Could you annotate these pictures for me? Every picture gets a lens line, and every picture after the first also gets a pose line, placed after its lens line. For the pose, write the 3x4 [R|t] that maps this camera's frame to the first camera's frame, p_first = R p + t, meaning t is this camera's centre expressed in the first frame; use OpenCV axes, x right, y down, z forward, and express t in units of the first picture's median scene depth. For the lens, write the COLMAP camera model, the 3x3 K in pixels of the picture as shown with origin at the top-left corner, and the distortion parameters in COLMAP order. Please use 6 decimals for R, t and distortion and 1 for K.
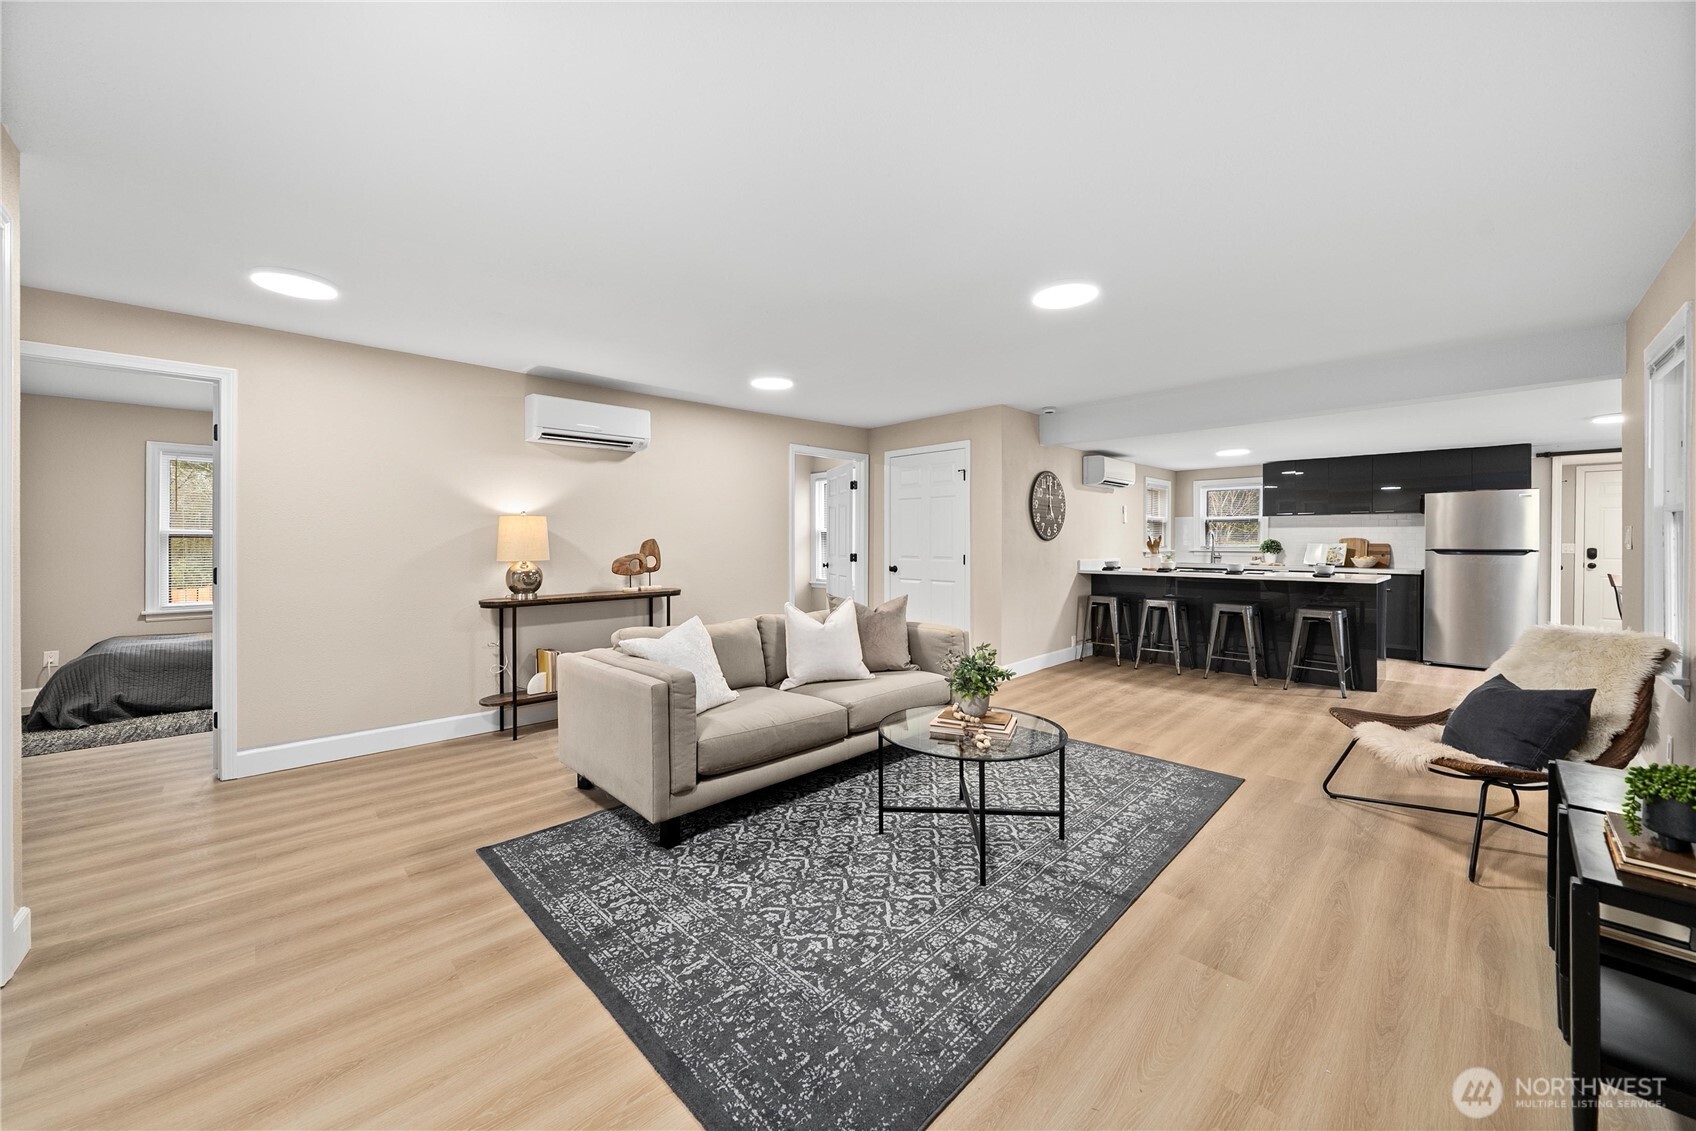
lens RADIAL K [[629.3, 0, 846.0], [0, 629.3, 548.7], [0, 0, 1]] dist [-0.010993, 0.000102]
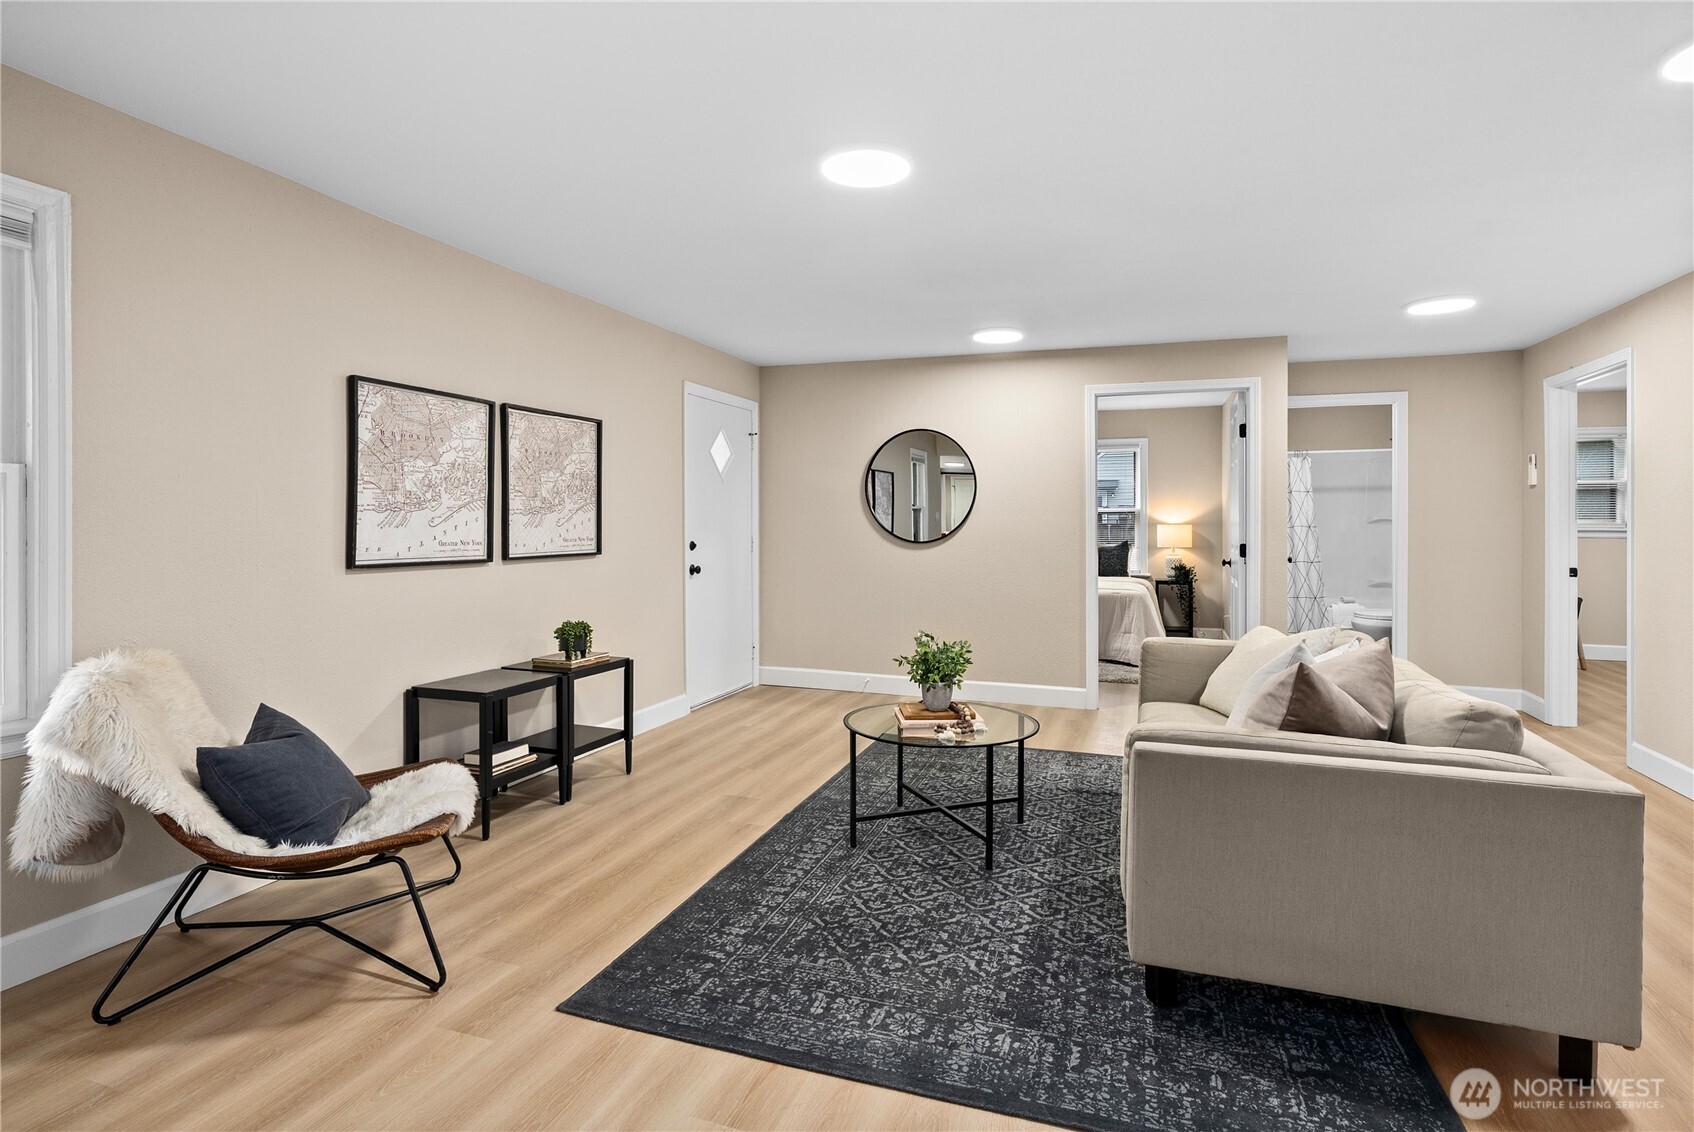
lens RADIAL K [[858.5, 0, 840.5], [0, 858.5, 524.7], [0, 0, 1]] dist [0.001461, 0.000077]
pose [[-0.900199, 0.001342, -0.435476, 1.005004], [-0.002112, 0.999970, 0.007447, -0.024336], [0.435473, 0.007624, -0.900170, 2.345763]]
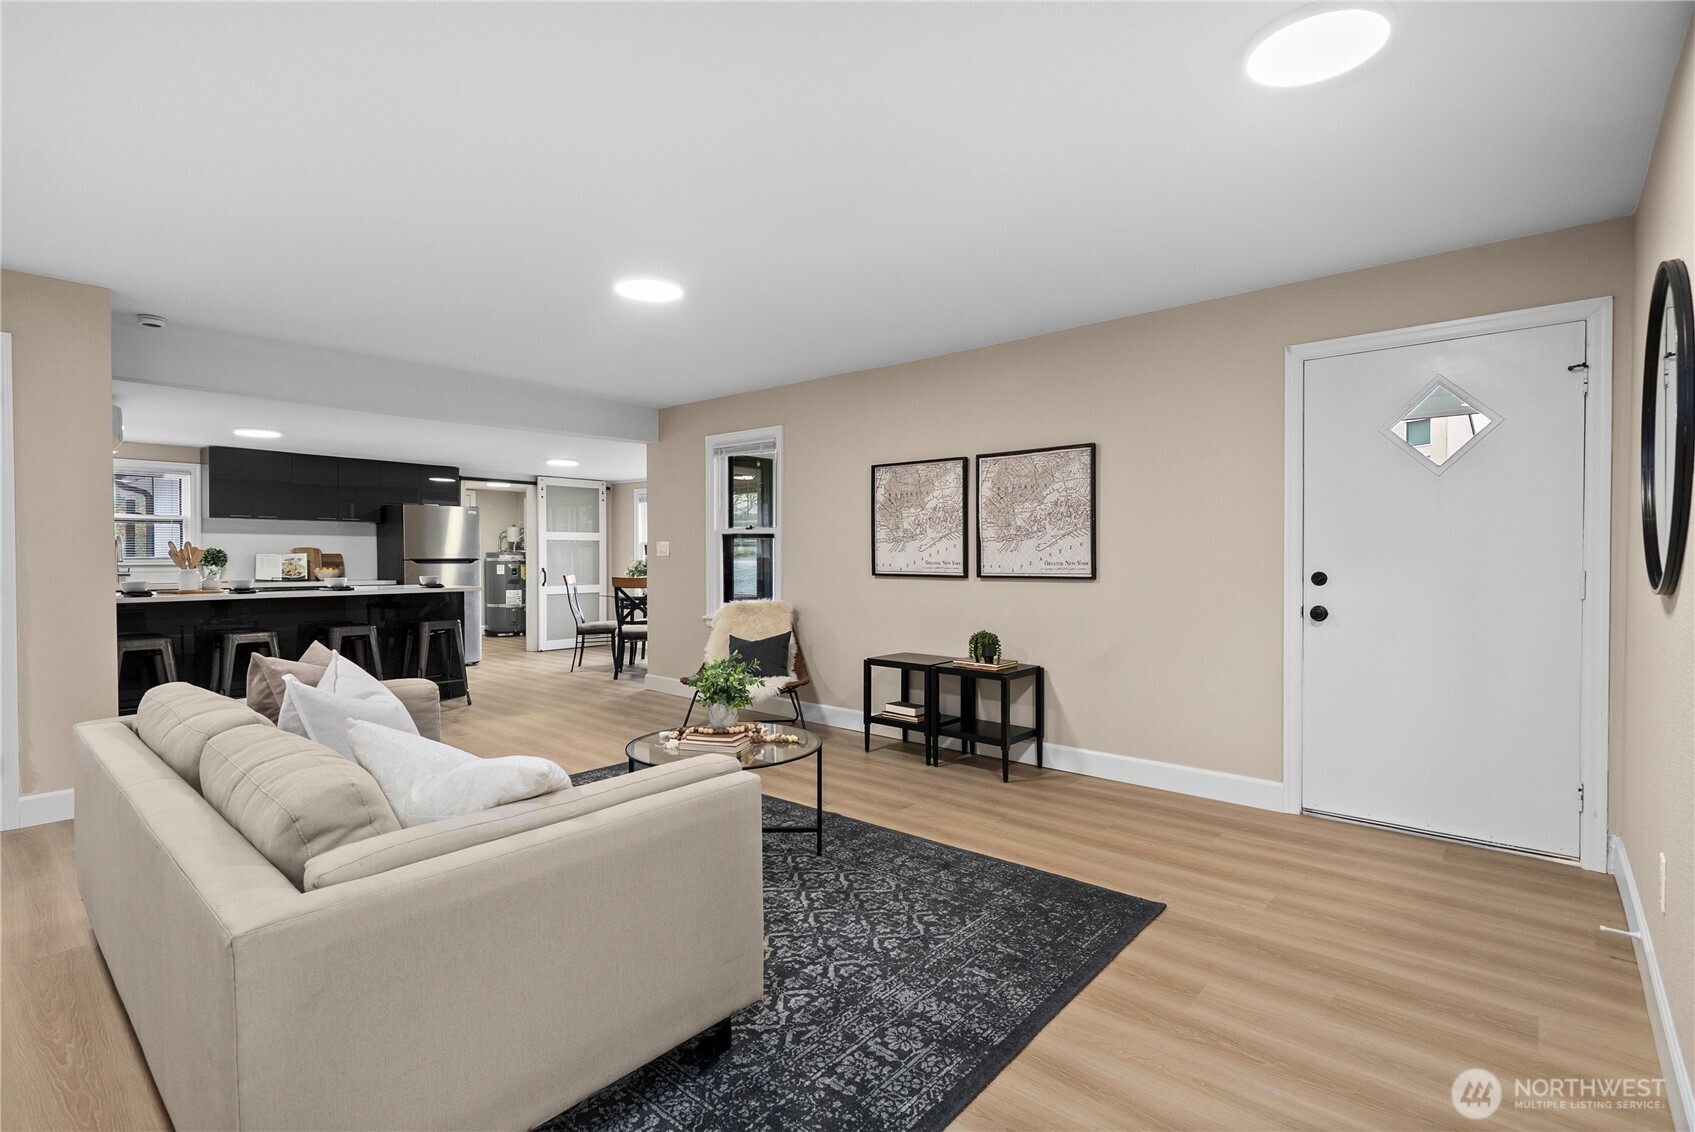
lens RADIAL K [[798.0, 0, 849.0], [0, 798.0, 566.3], [0, 0, 1]] dist [0.004423, 0.000084]
pose [[-0.088747, -0.014919, 0.995942, -1.150108], [0.009180, 0.999833, 0.015796, -0.003202], [-0.996012, 0.010544, -0.088595, 1.022550]]
